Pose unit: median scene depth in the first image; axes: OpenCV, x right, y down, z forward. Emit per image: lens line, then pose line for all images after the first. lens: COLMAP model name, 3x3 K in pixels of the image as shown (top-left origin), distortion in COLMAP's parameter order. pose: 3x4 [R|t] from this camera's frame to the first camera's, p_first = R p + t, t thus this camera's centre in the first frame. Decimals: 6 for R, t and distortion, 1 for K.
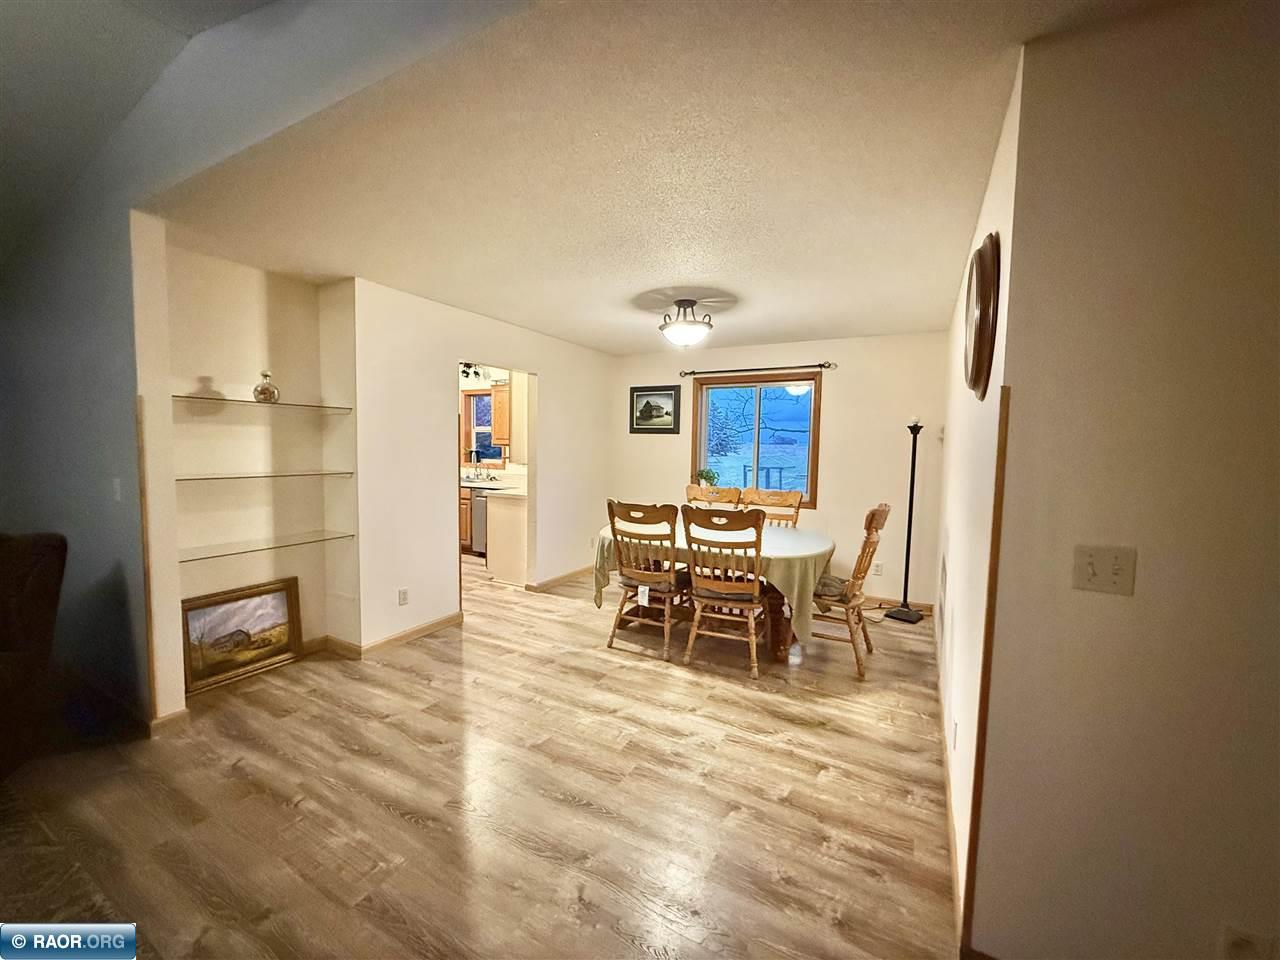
lens RADIAL K [[513.1, 0, 639.0], [0, 513.1, 480.5], [0, 0, 1]] dist [0.001399, 0.000106]
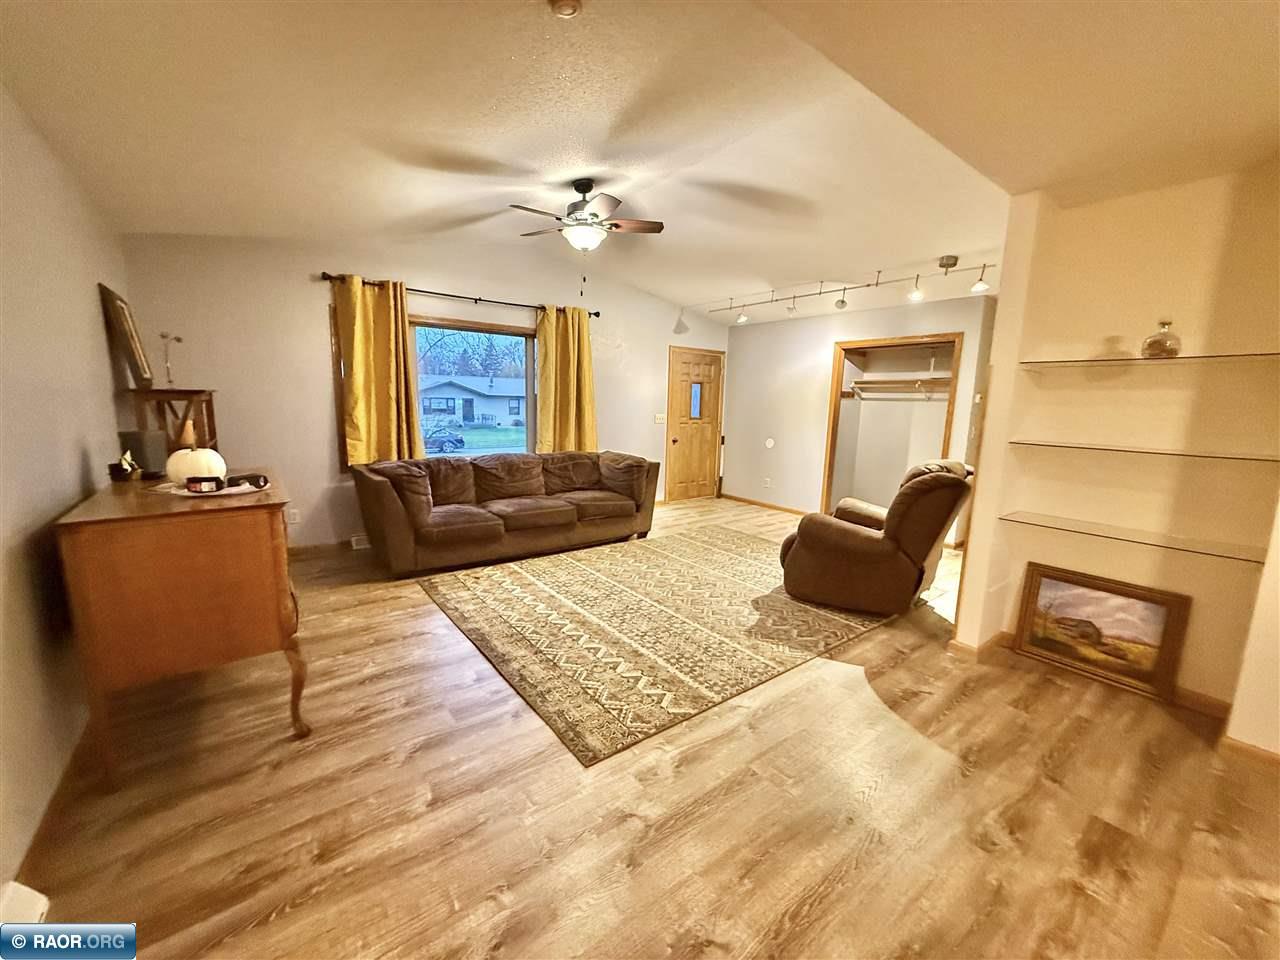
lens RADIAL K [[513.1, 0, 635.1], [0, 513.1, 477.5], [0, 0, 1]] dist [0.001399, 0.000106]
pose [[-0.413835, 0.107649, -0.903965, 0.326667], [-0.098374, 0.981881, 0.161963, -0.021390], [0.905021, 0.155952, -0.395747, 0.598338]]
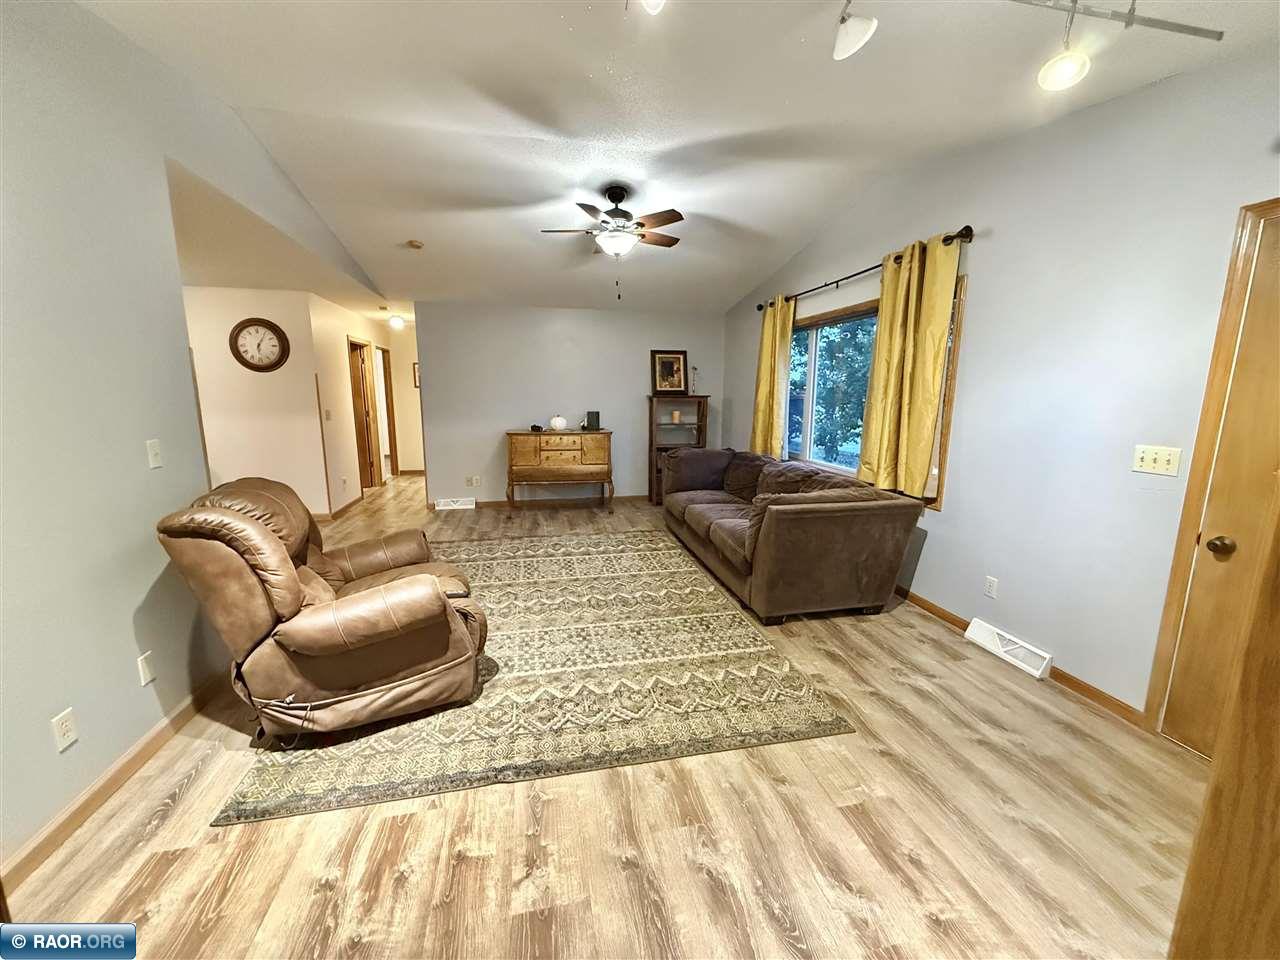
lens RADIAL K [[513.1, 0, 637.3], [0, 513.1, 482.5], [0, 0, 1]] dist [0.001399, 0.000106]
pose [[-0.644640, -0.157987, 0.747984, -1.859514], [0.035903, 0.971077, 0.236050, -0.086117], [-0.763643, 0.179023, -0.620323, 0.772865]]
